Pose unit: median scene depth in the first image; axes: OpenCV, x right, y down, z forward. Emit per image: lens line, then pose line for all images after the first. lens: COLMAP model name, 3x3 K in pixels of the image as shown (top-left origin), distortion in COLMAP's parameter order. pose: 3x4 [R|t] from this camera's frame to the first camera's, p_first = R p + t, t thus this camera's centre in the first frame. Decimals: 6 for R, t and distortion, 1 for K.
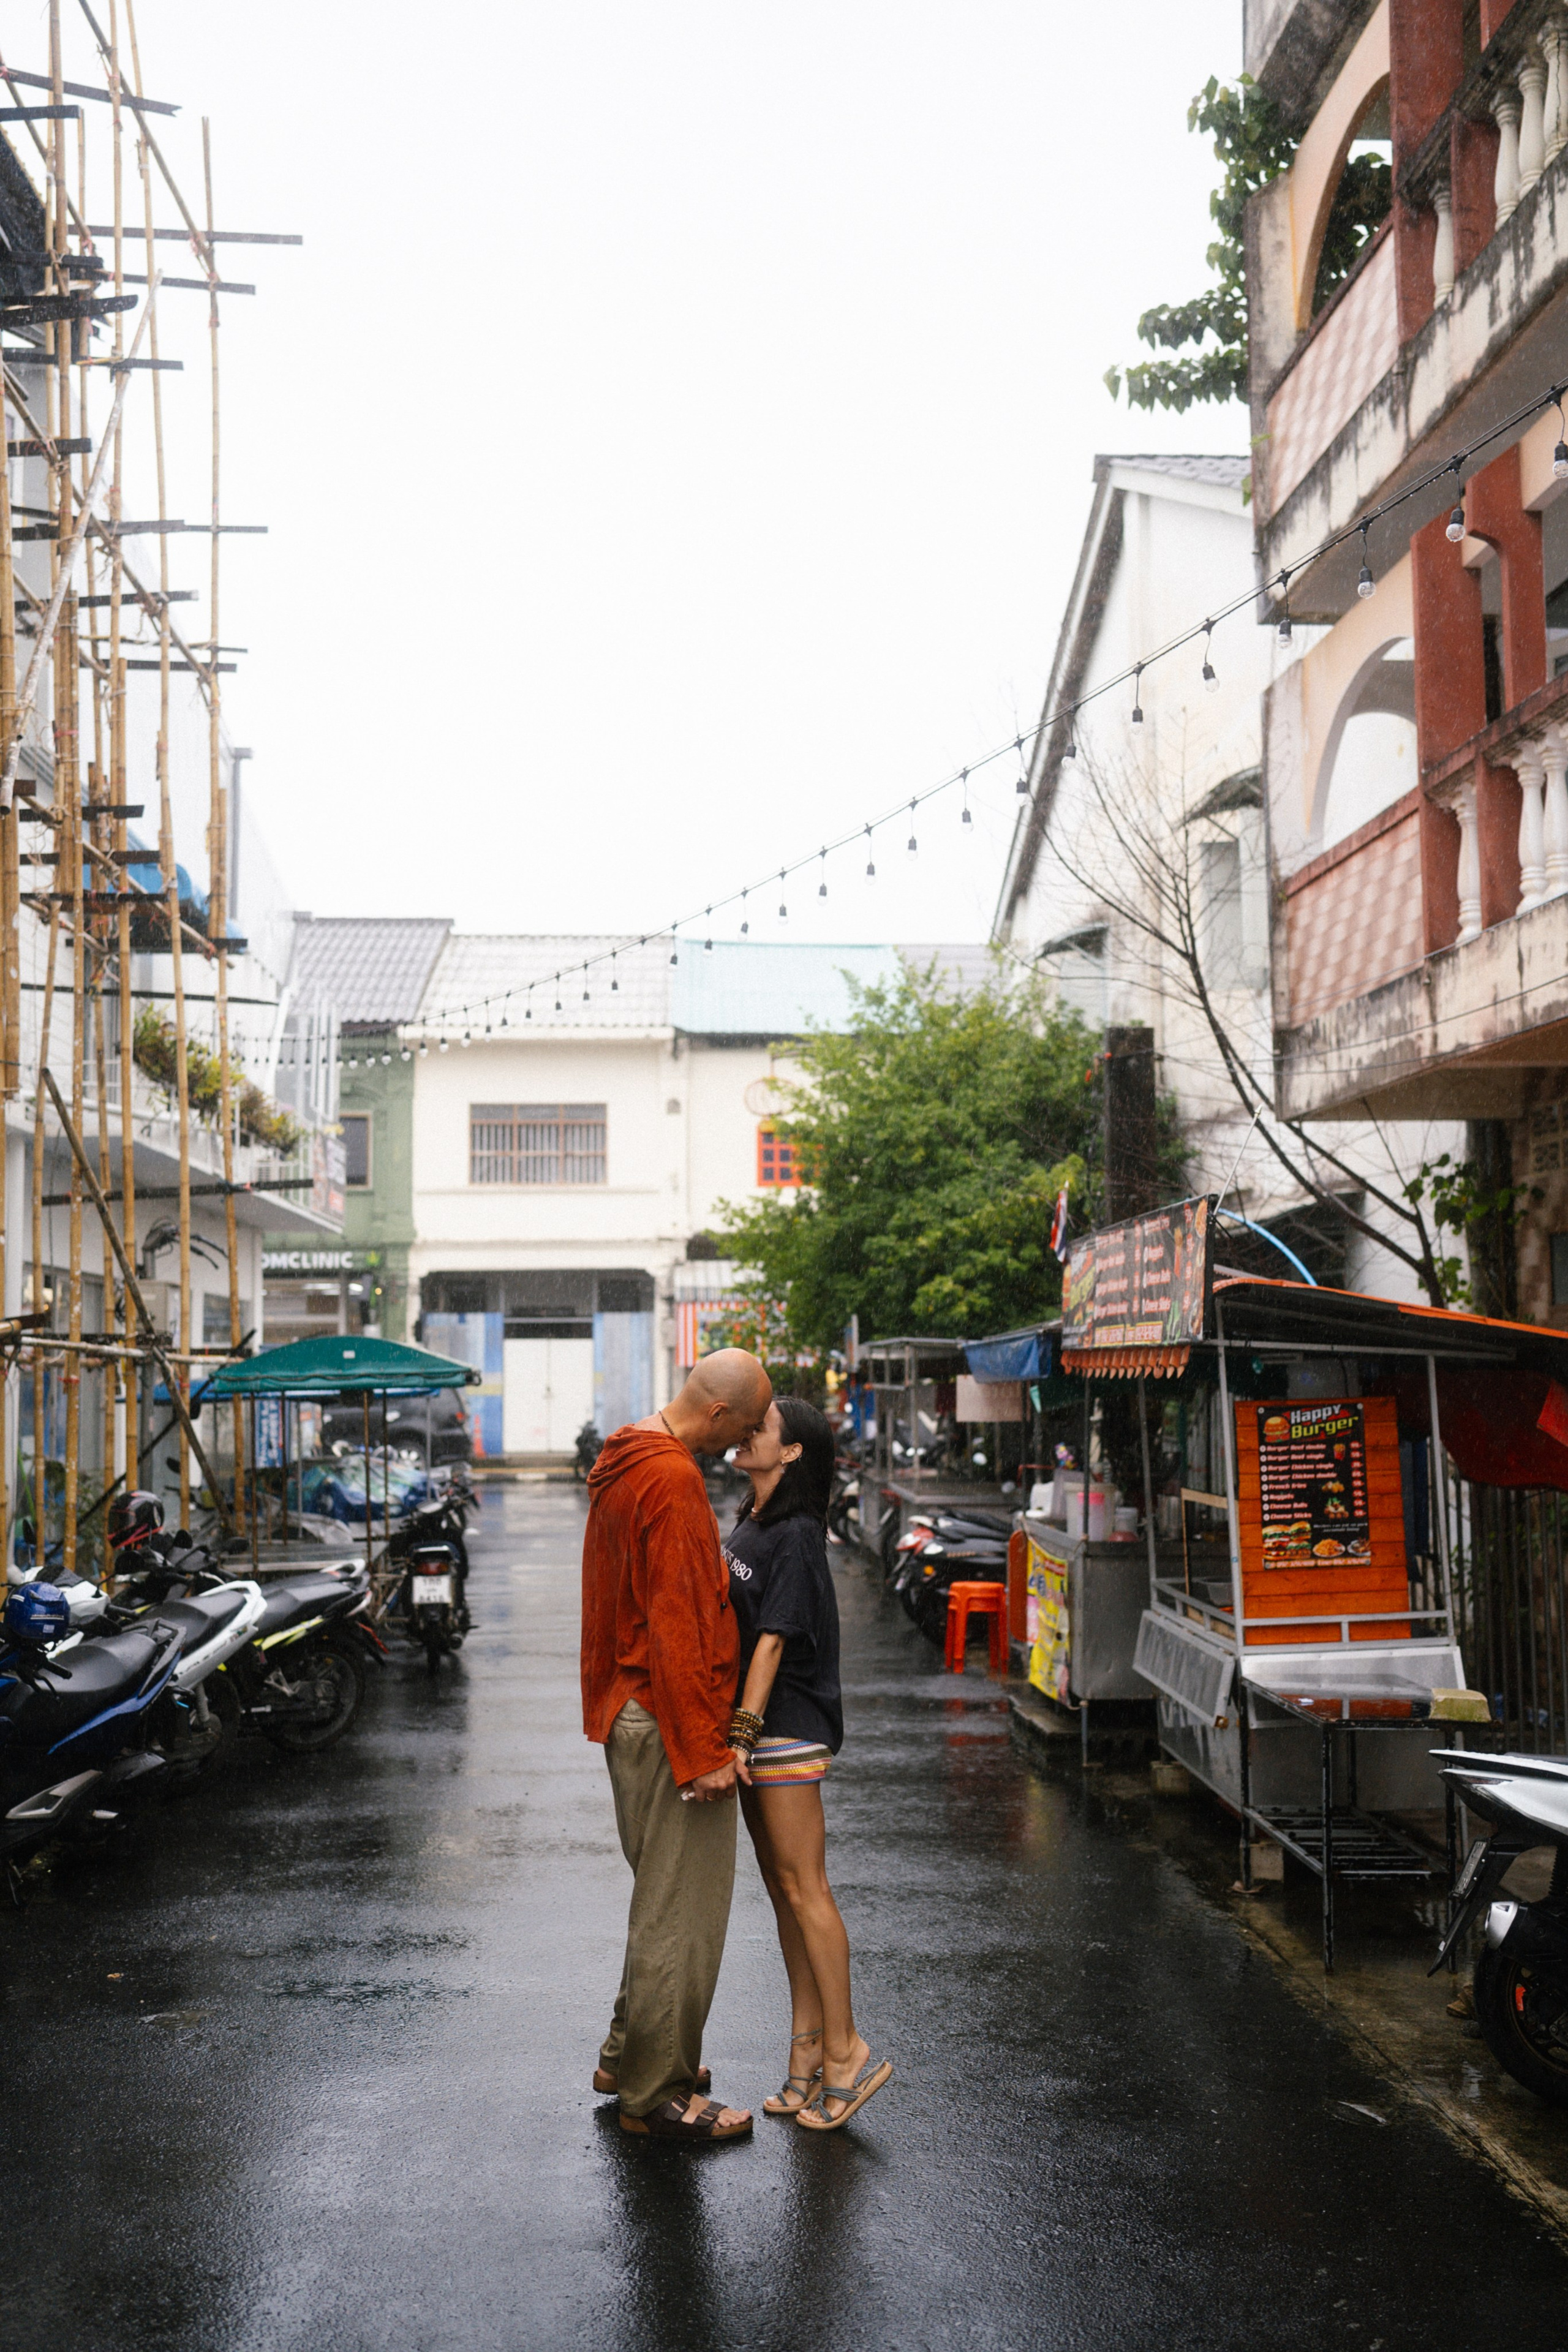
lens RADIAL K [[2274.3, 0, 746.1], [0, 2274.3, 1177.7], [0, 0, 1]] dist [-0.043581, 0.185971]
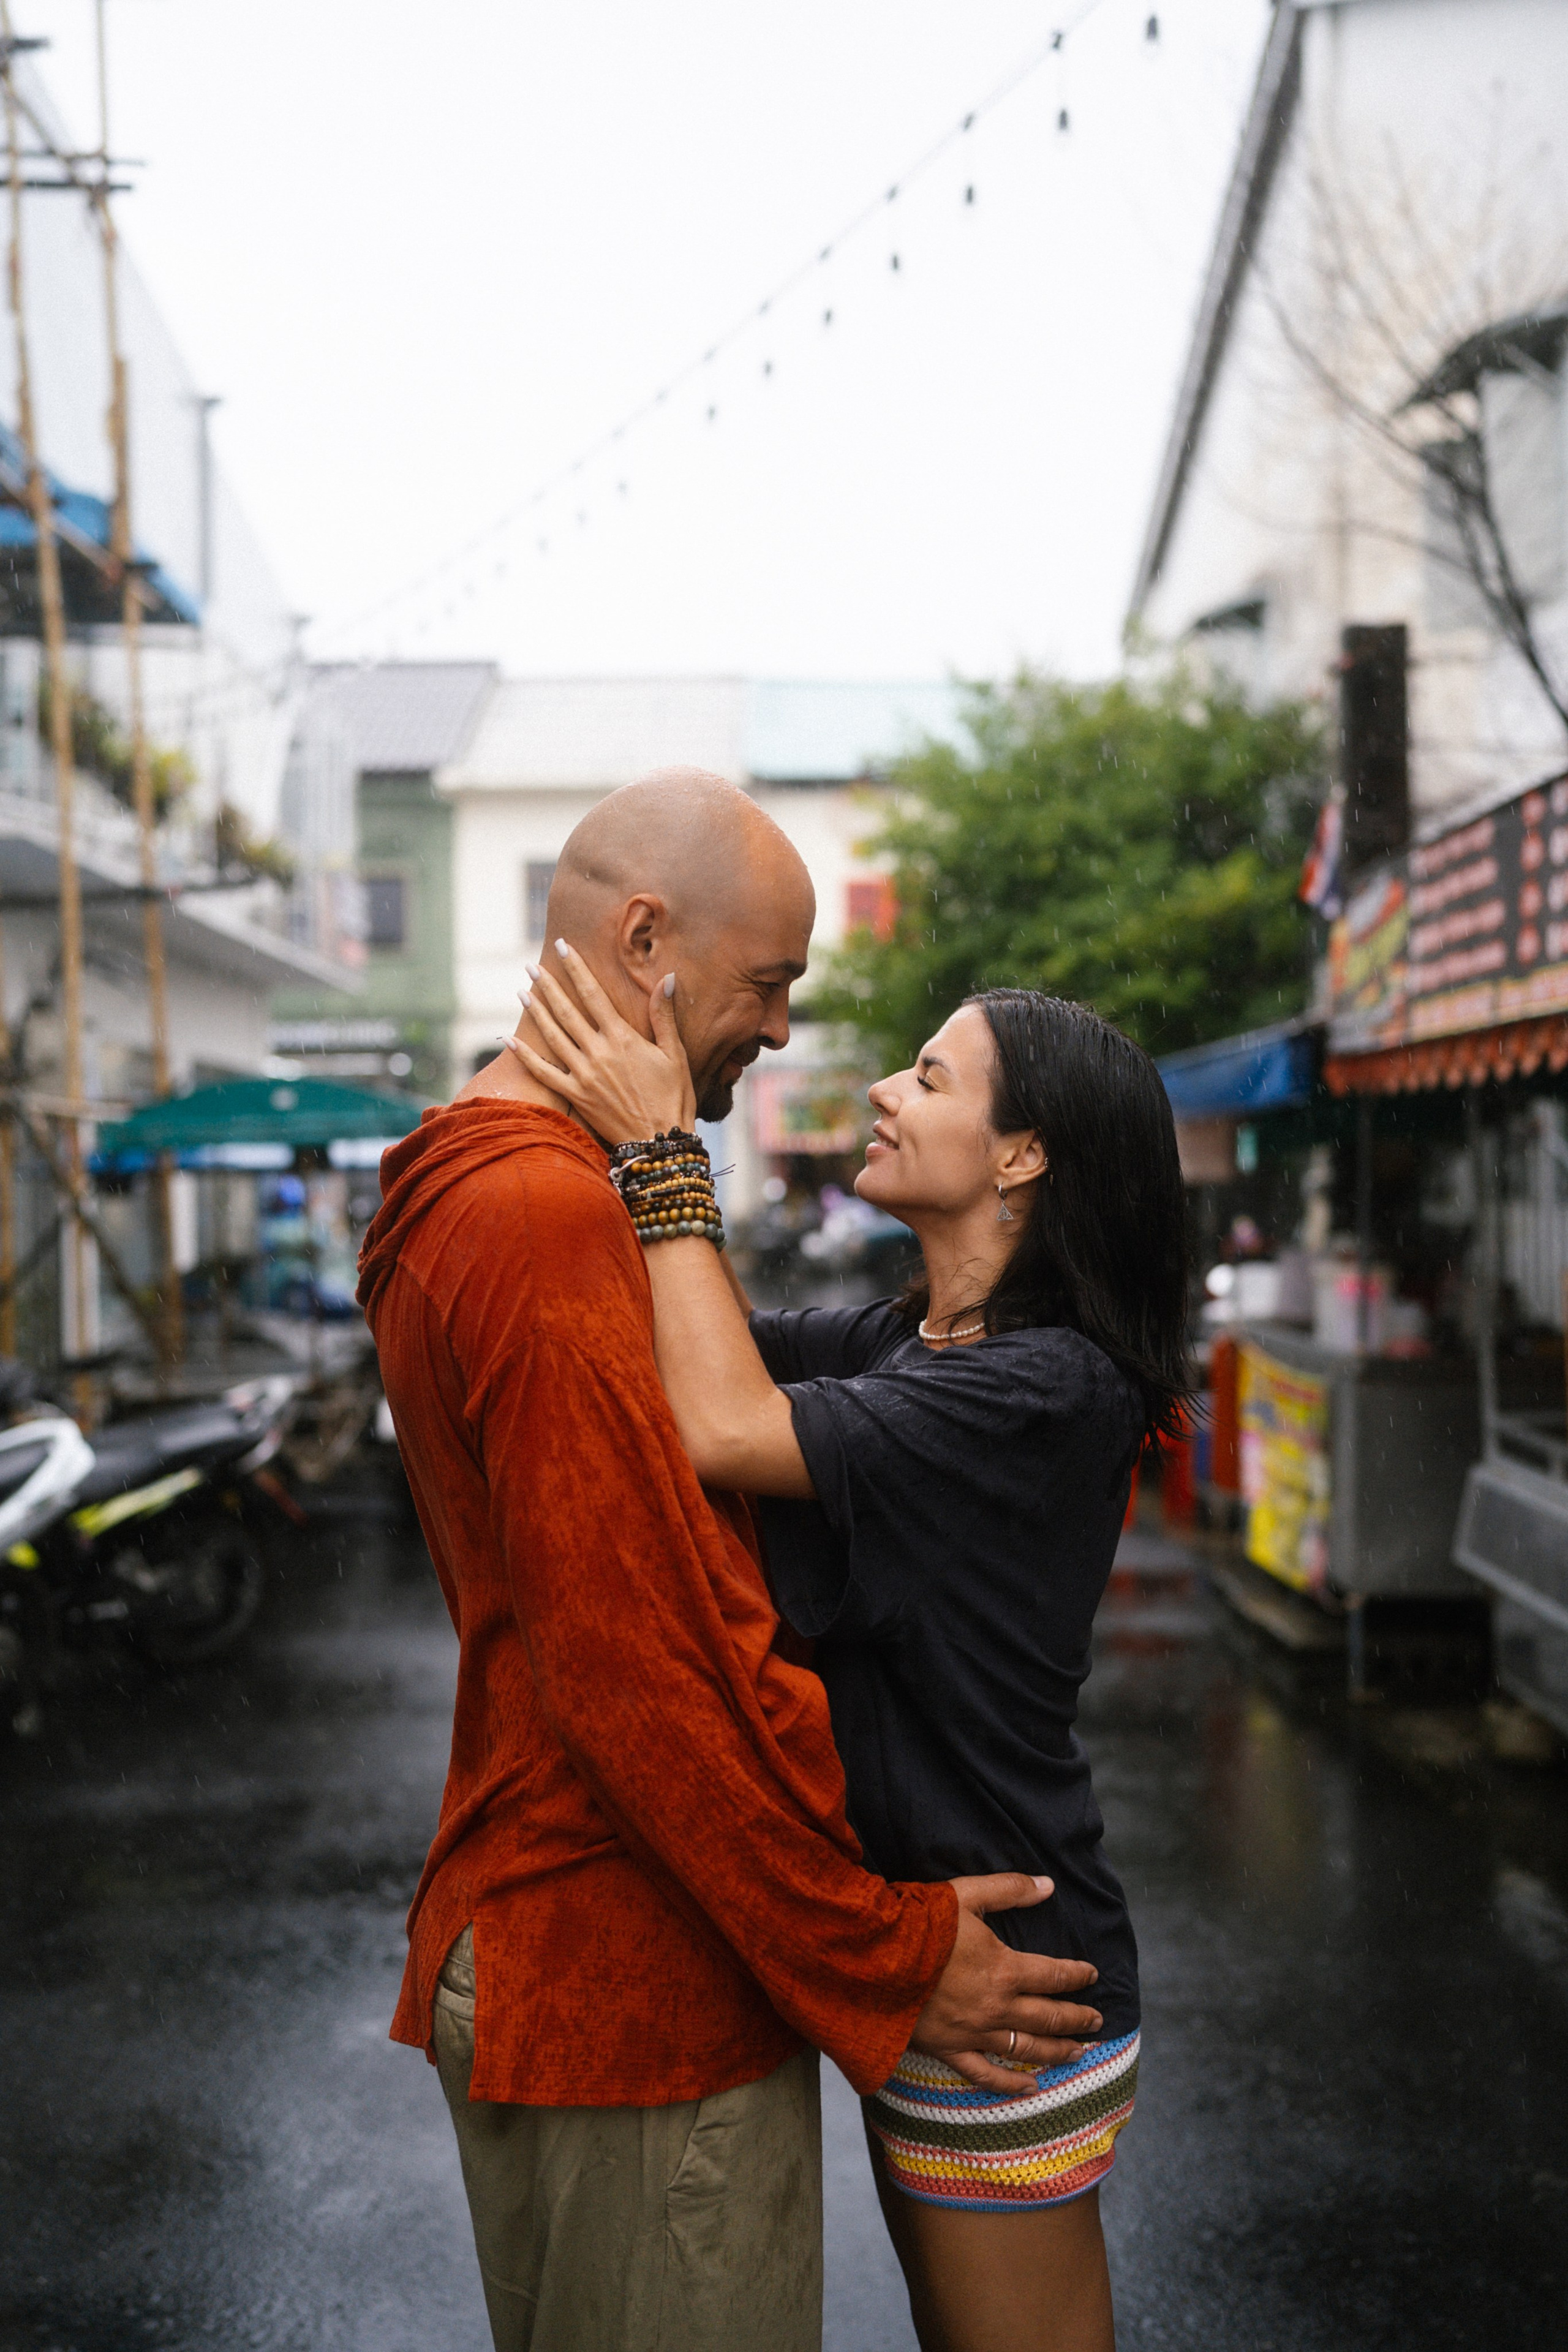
lens RADIAL K [[2274.3, 0, 746.1], [0, 2274.3, 1177.7], [0, 0, 1]] dist [-0.043581, 0.185971]
pose [[0.999292, -0.008722, -0.036599, -0.000623], [0.011922, 0.996035, 0.088158, 0.034190], [0.035685, -0.088532, 0.995434, 0.238146]]
